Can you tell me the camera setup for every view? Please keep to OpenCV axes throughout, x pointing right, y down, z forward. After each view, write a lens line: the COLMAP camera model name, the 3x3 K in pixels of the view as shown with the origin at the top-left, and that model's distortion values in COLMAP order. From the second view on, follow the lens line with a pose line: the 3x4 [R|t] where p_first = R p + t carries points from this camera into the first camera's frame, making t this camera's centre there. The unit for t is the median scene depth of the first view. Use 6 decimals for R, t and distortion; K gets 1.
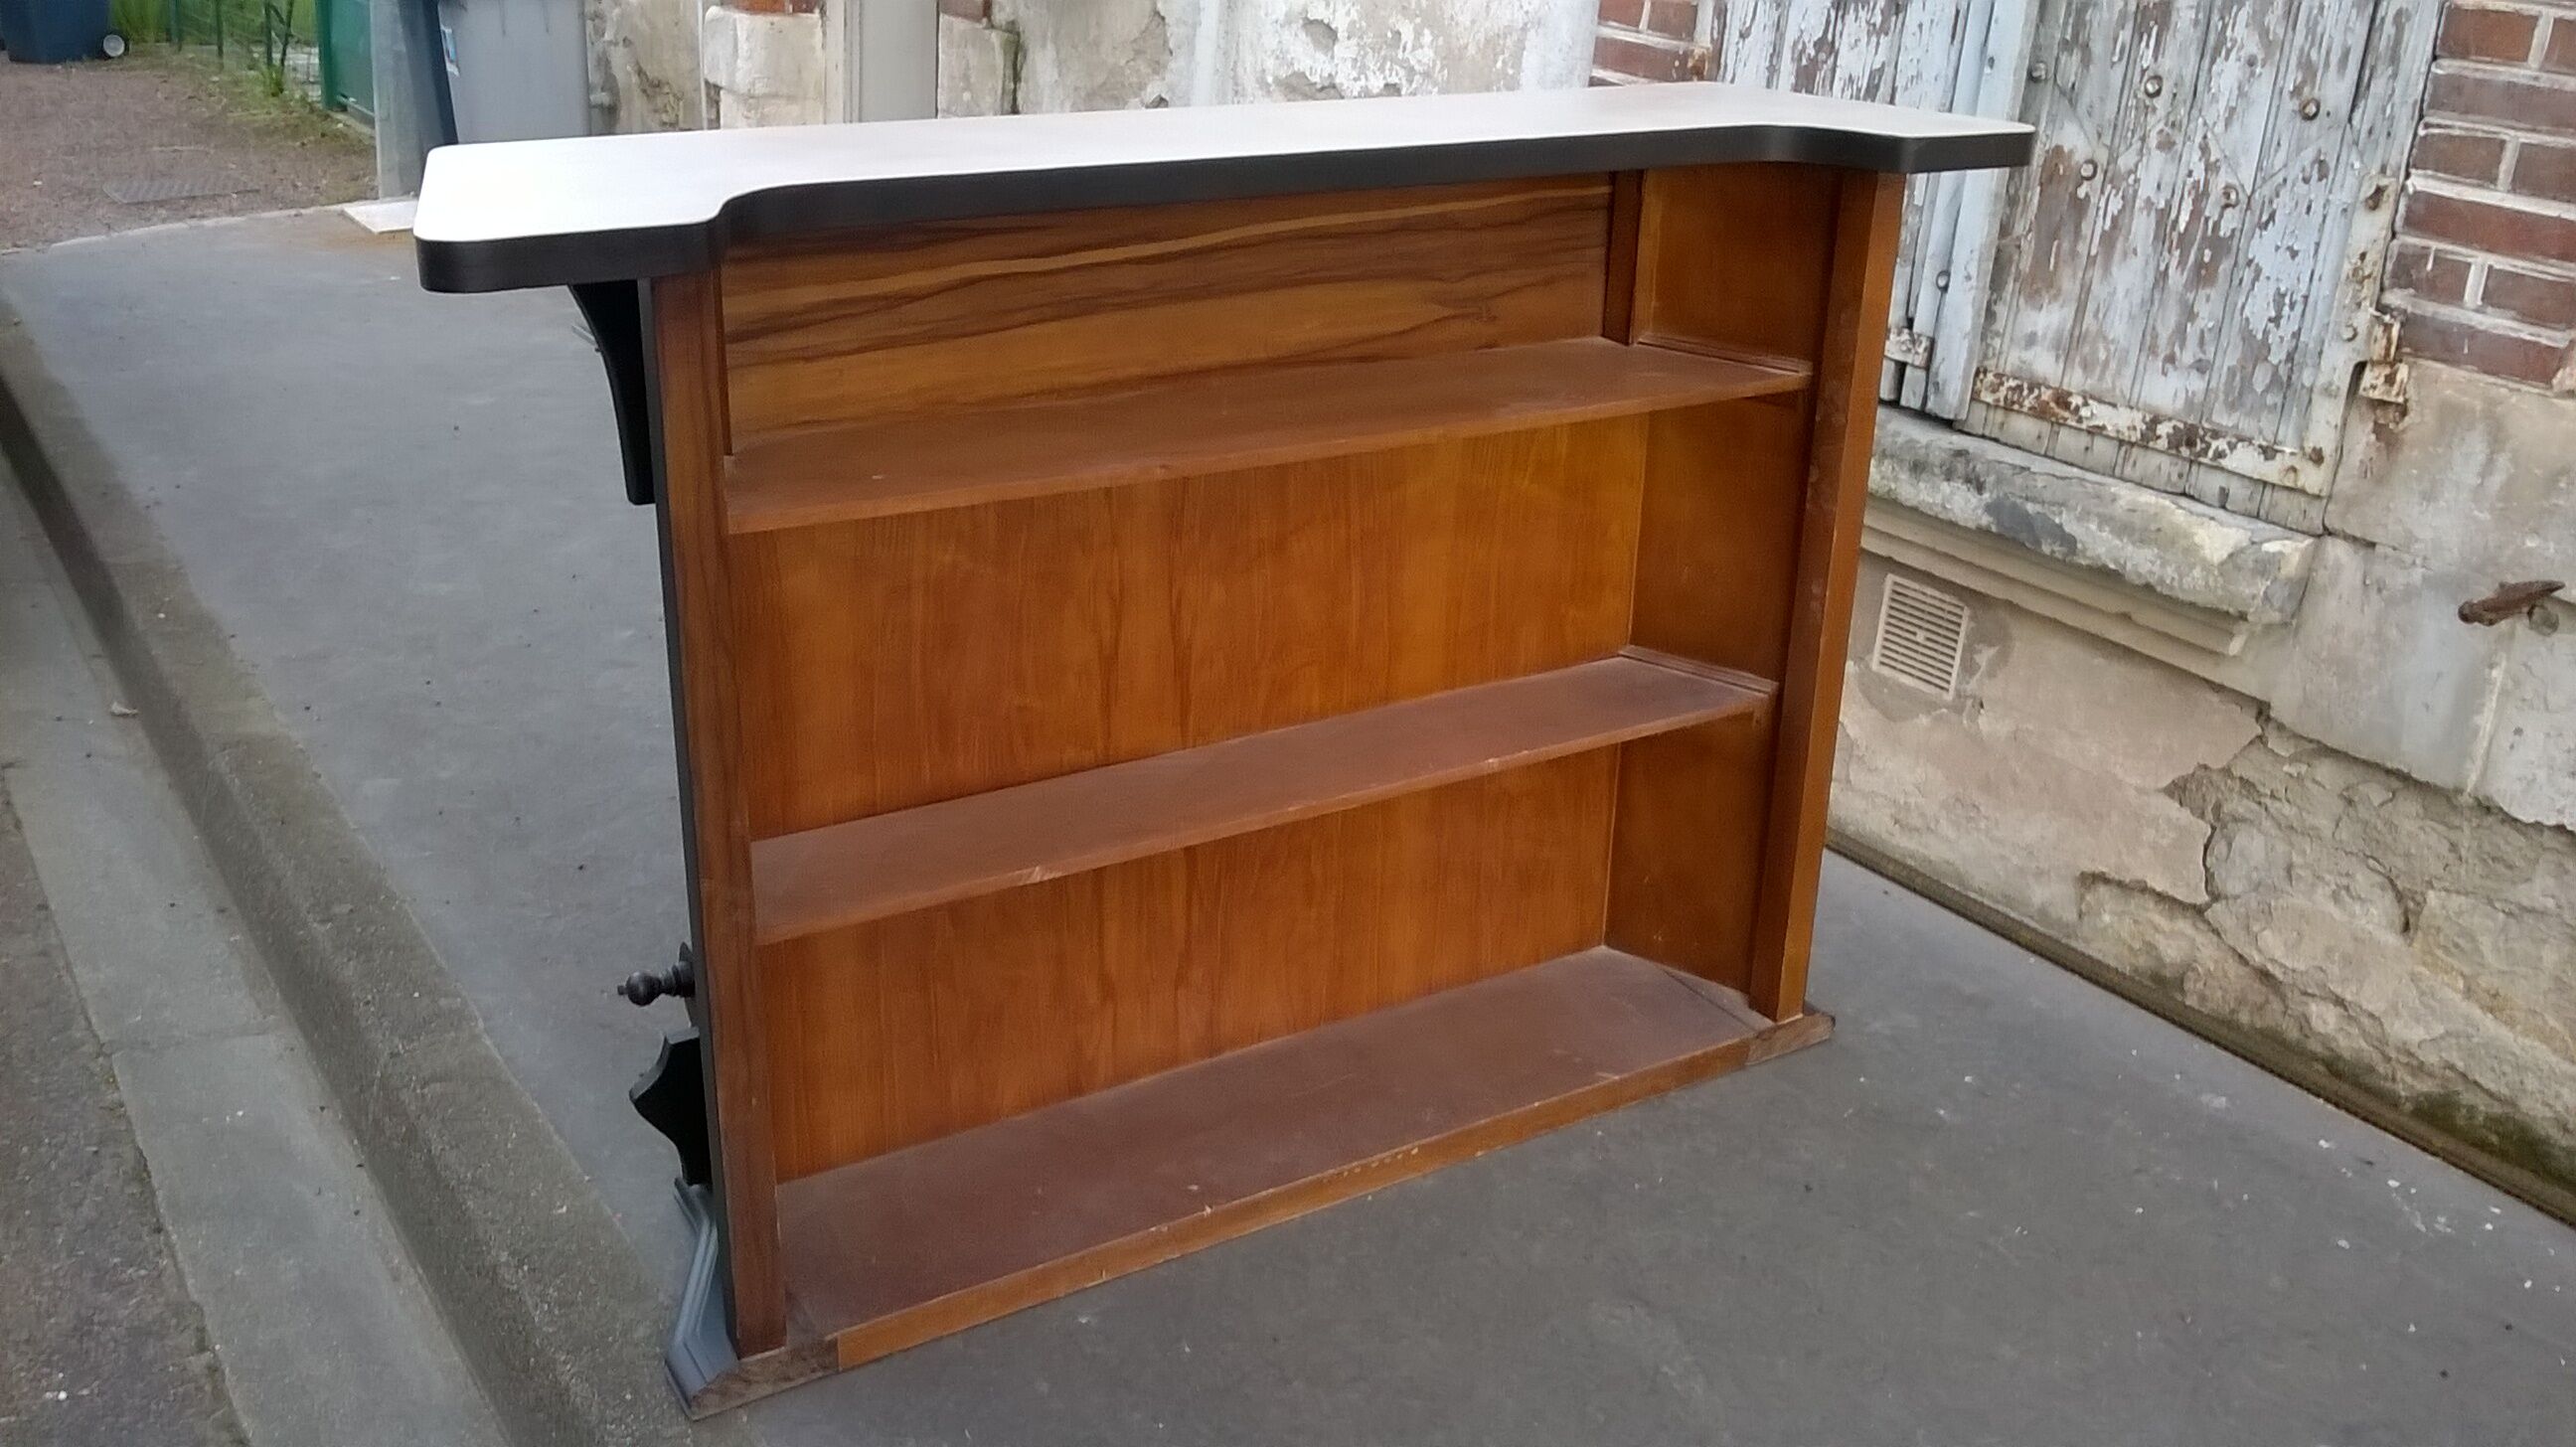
lens RADIAL K [[2272.5, 0, 1274.9], [0, 2272.5, 720.1], [0, 0, 1]] dist [0.032754, -0.147375]
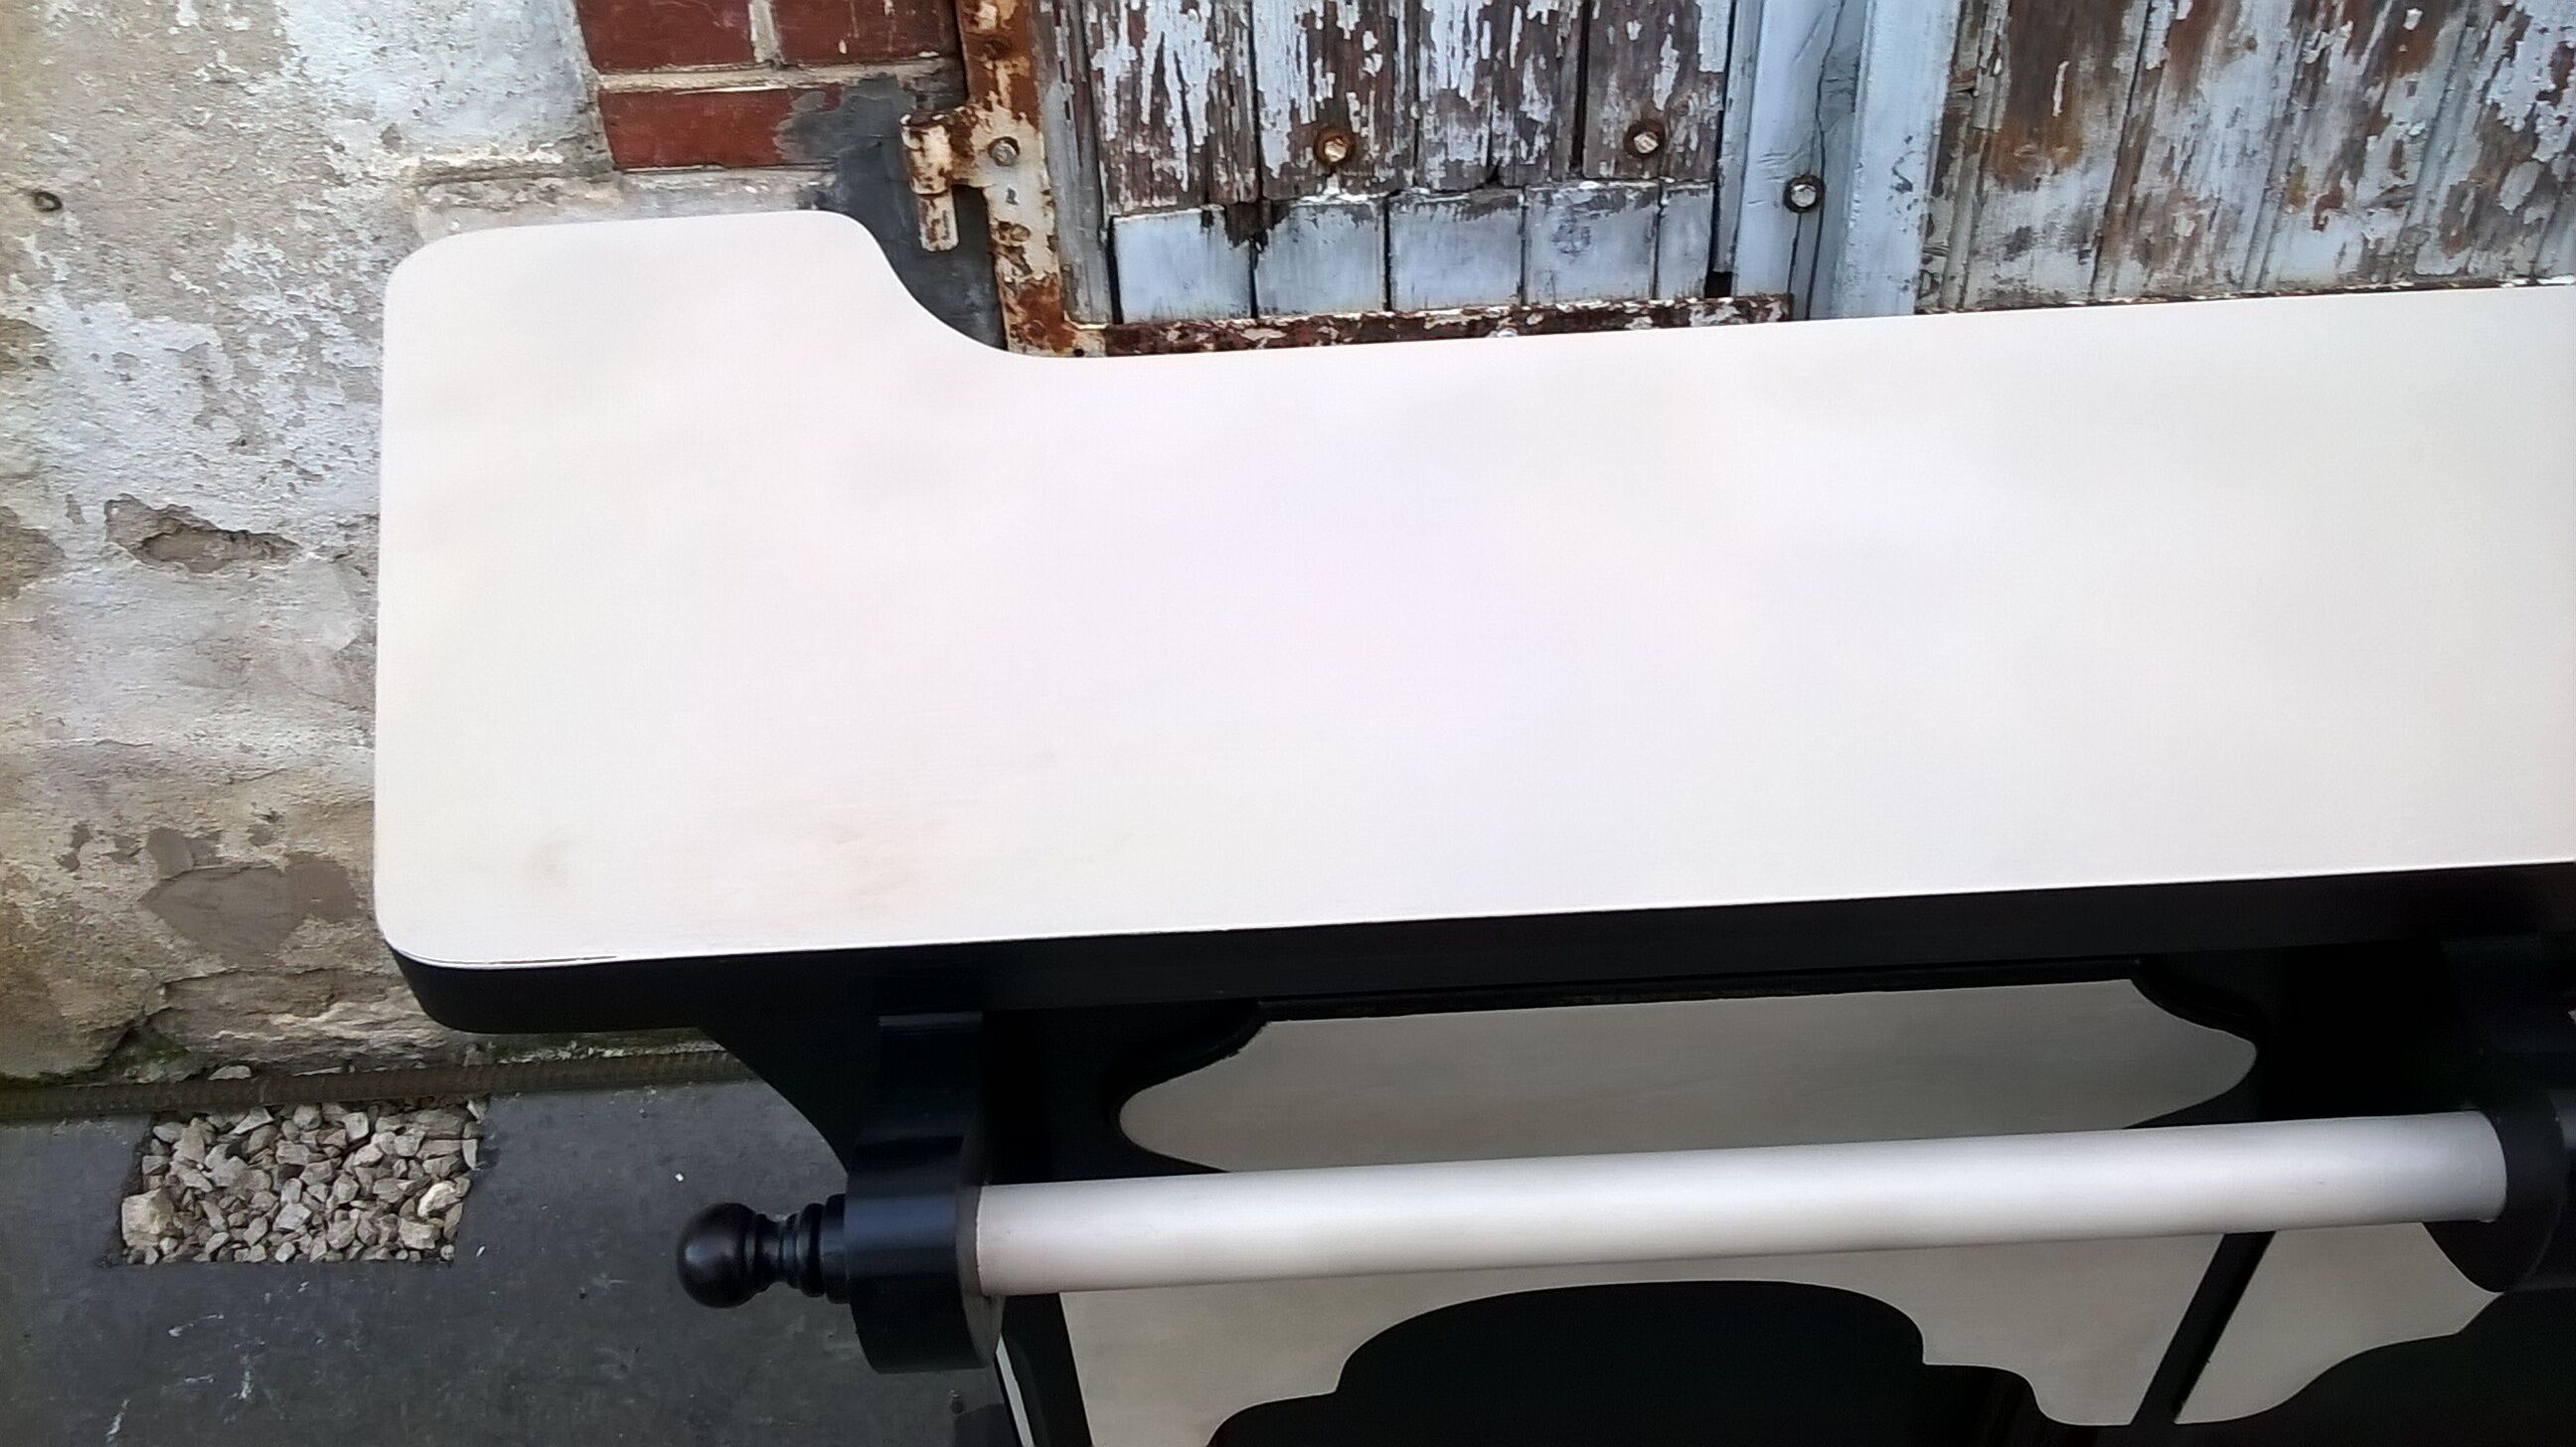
lens RADIAL K [[2272.5, 0, 1287.9], [0, 2272.5, 724.2], [0, 0, 1]] dist [0.032754, -0.147375]
pose [[0.529262, -0.650914, 0.544236, -0.118571], [0.373825, 0.754722, 0.539119, -0.466307], [-0.761667, -0.081886, 0.642774, 0.862069]]
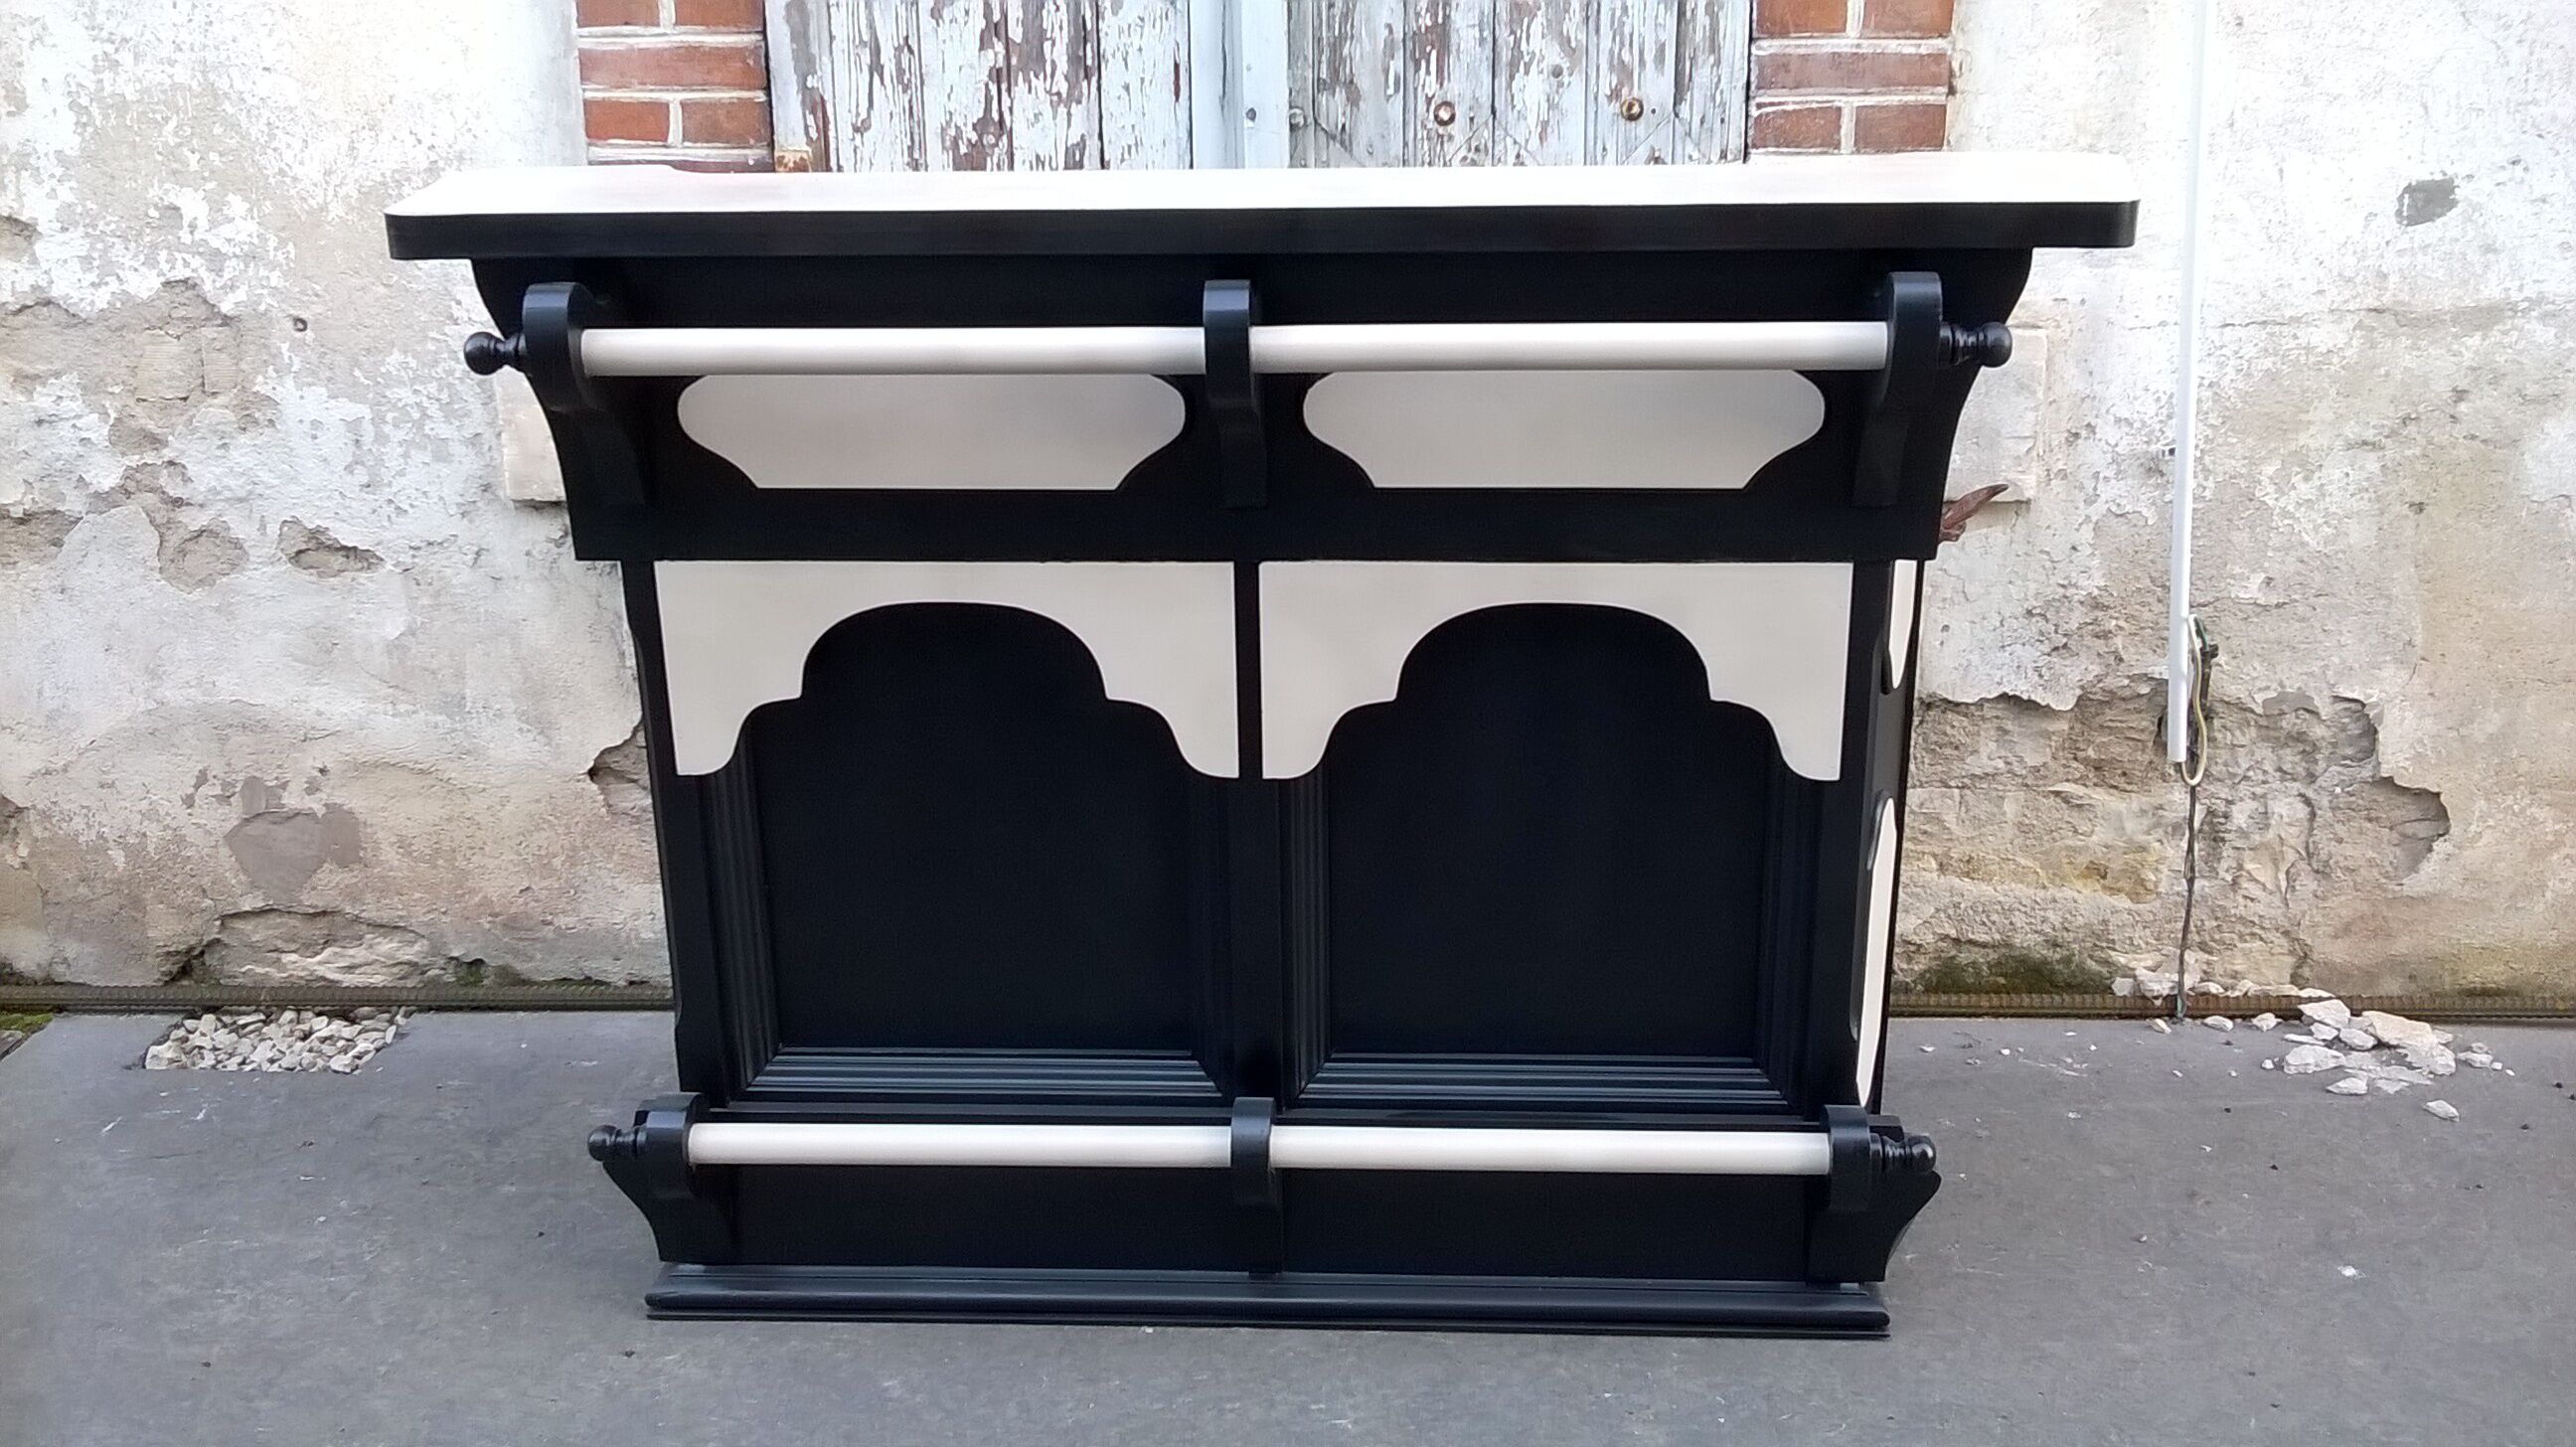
lens RADIAL K [[2272.5, 0, 1310.0], [0, 2272.5, 707.4], [0, 0, 1]] dist [0.032754, -0.147375]
pose [[0.597859, -0.302792, 0.742214, -0.443786], [0.336962, 0.935065, 0.110041, -0.174008], [-0.727338, 0.184309, 0.661067, 0.466582]]
